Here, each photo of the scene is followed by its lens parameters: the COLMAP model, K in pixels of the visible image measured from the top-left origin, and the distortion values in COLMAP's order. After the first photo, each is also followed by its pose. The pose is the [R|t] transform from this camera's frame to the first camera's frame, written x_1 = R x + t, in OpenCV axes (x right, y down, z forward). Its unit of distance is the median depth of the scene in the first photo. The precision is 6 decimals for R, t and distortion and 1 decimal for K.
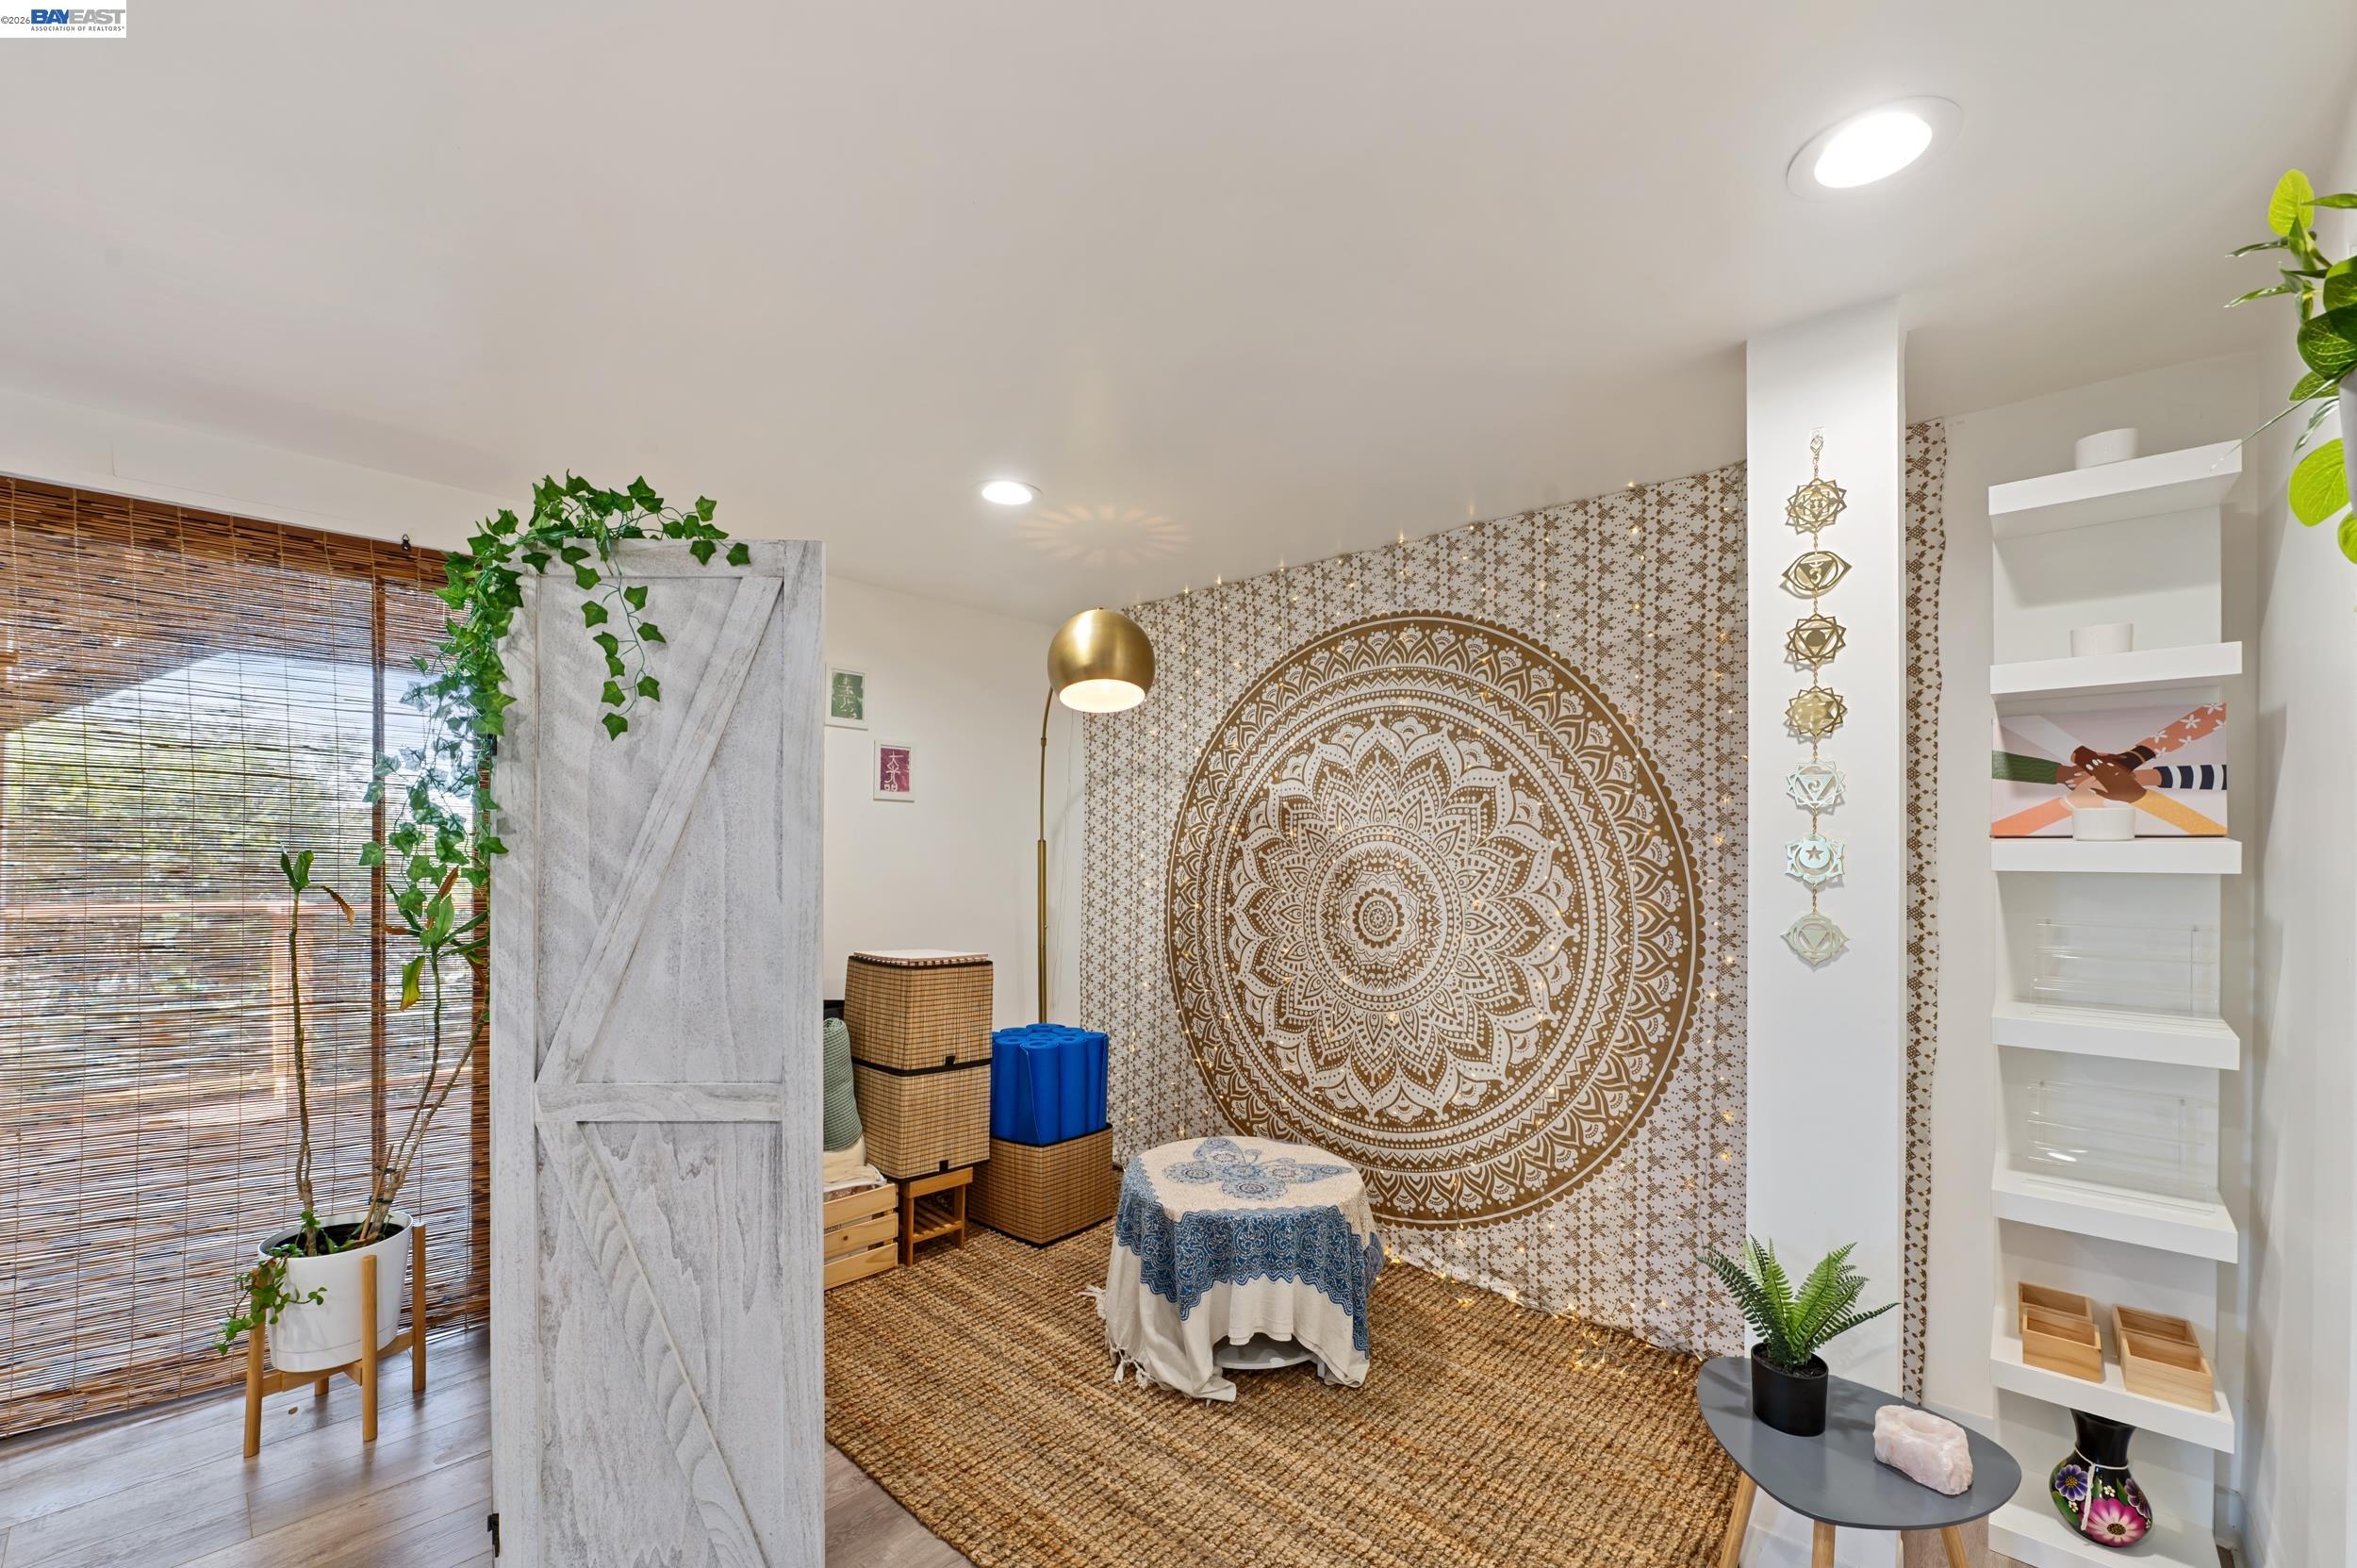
lens RADIAL K [[945.5, 0, 1212.8], [0, 945.5, 778.6], [0, 0, 1]] dist [-0.000878, -0.000156]
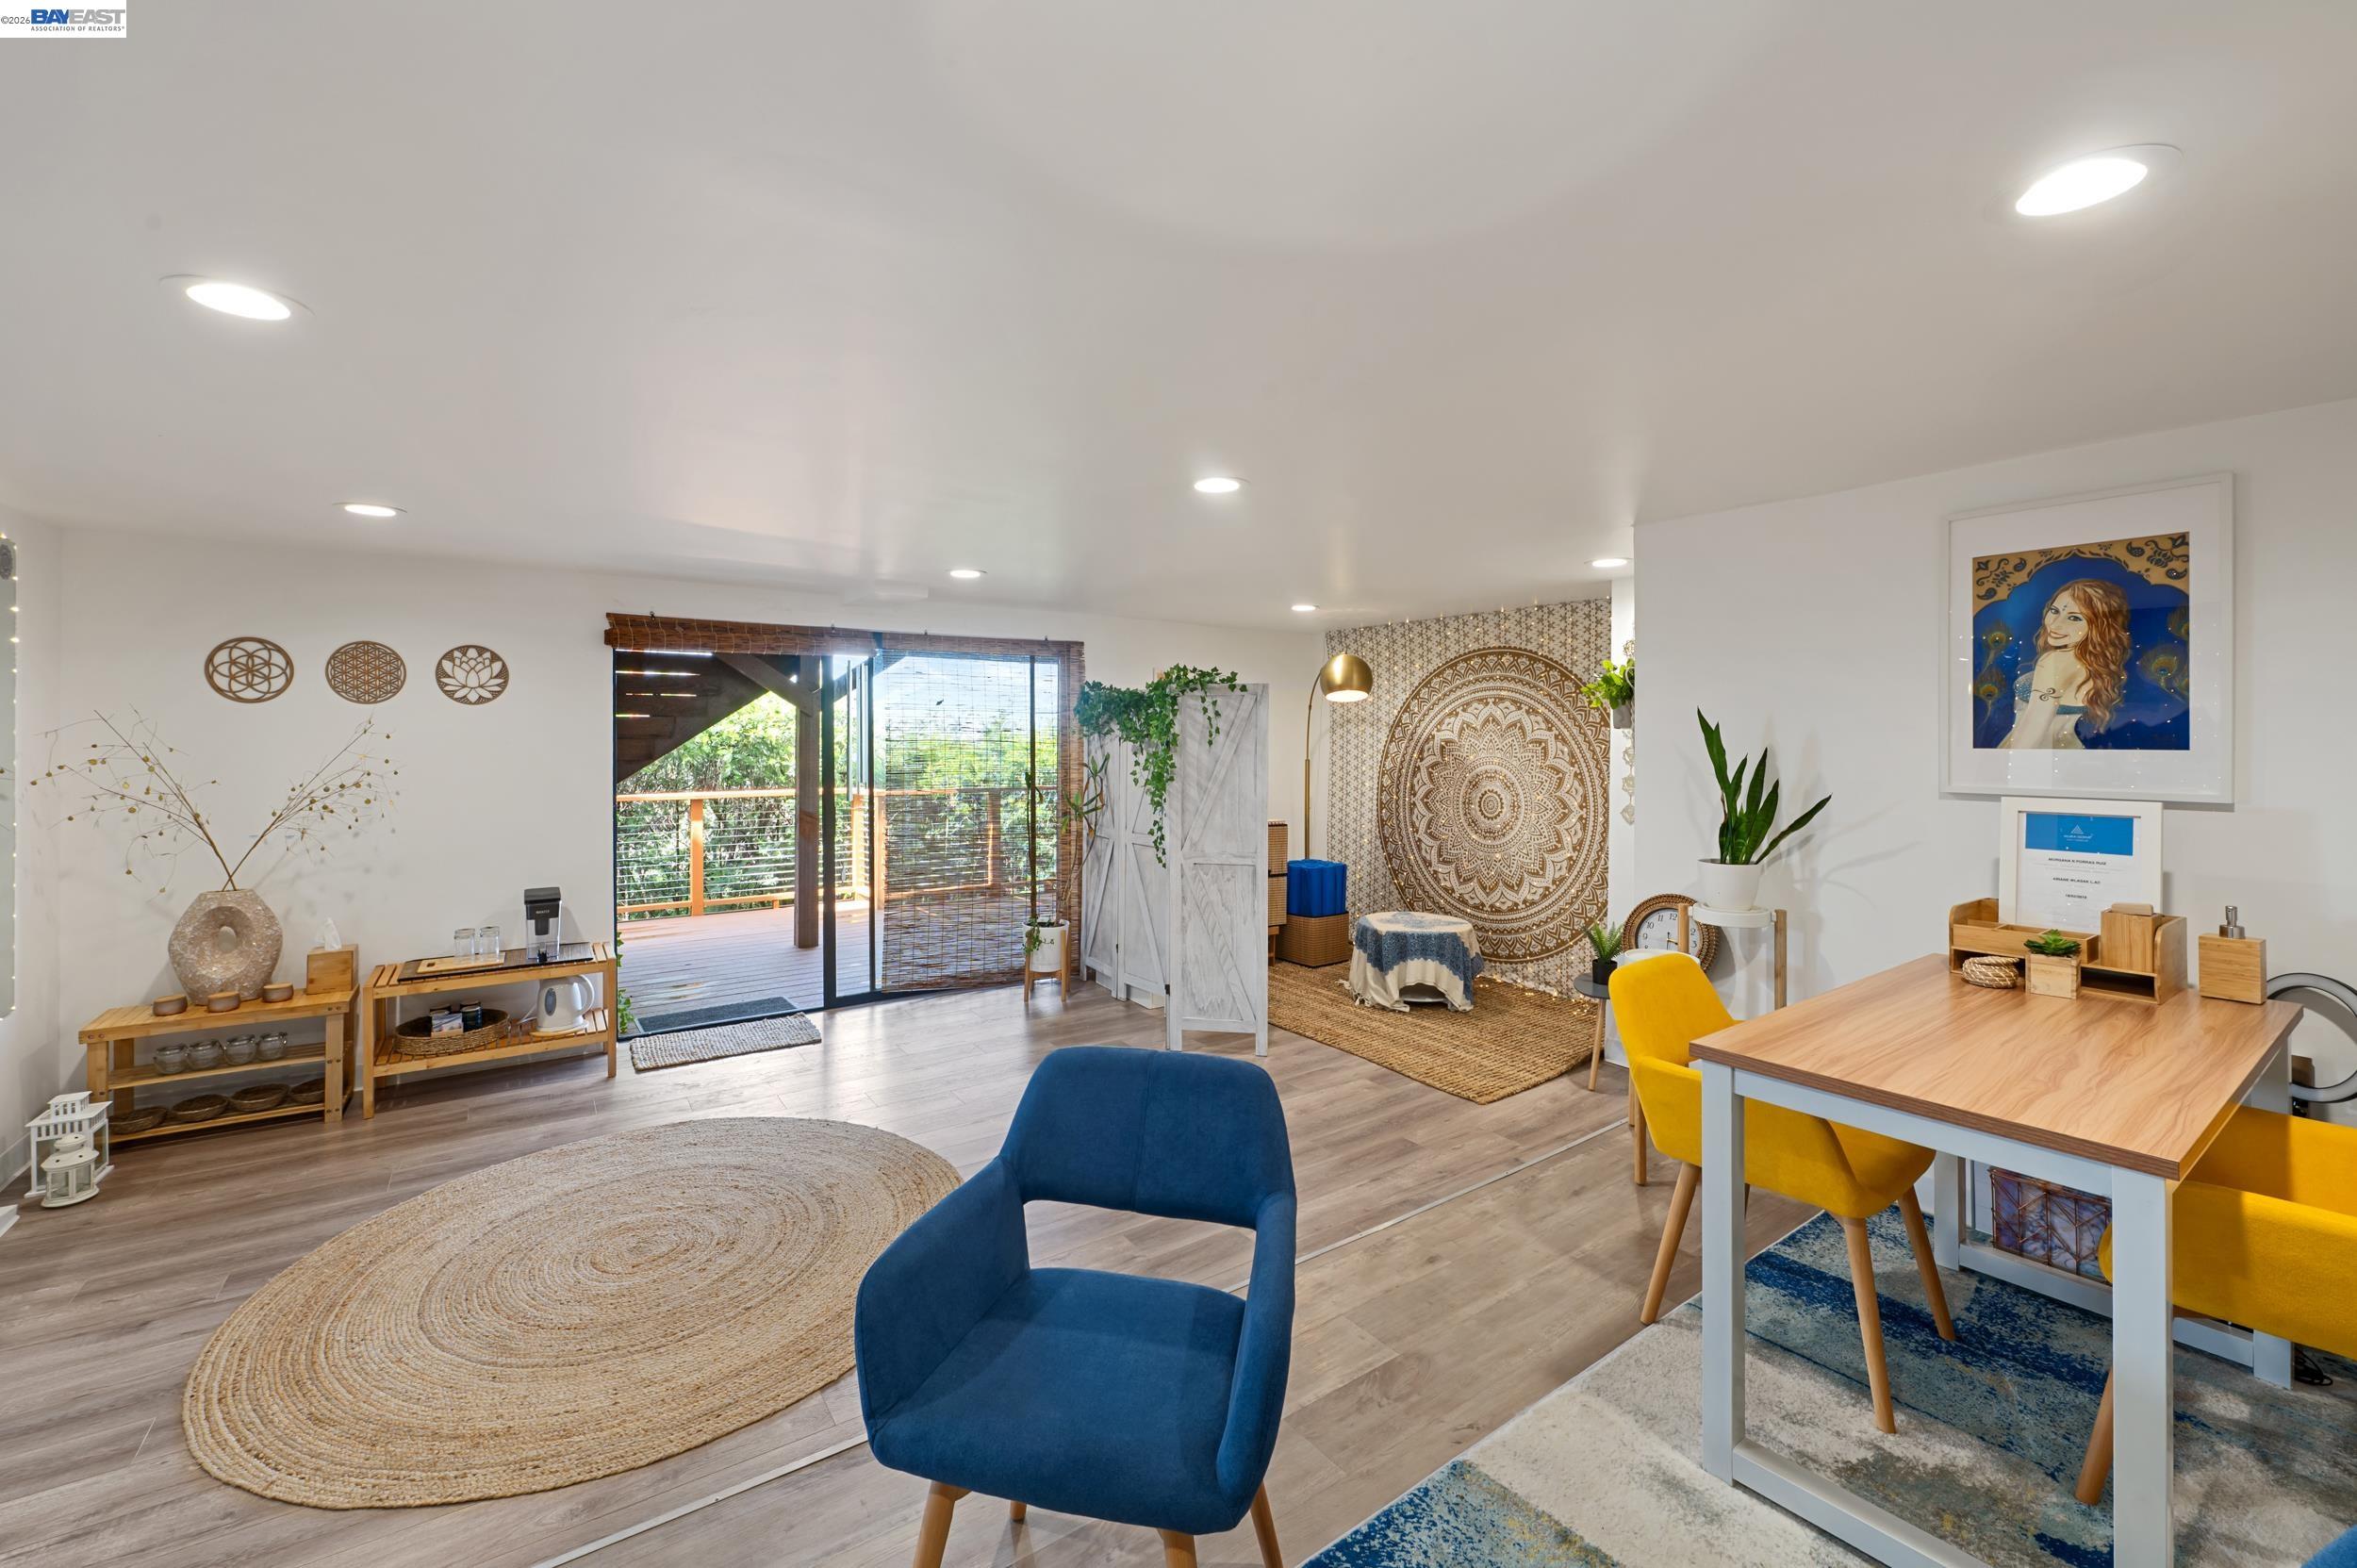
lens RADIAL K [[945.5, 0, 1212.8], [0, 945.5, 778.6], [0, 0, 1]] dist [-0.000878, -0.000156]
pose [[0.976150, 0.006302, -0.217005, 0.043872], [0.019760, 0.992851, 0.117716, -0.149506], [0.216195, -0.119196, 0.969047, -1.026041]]
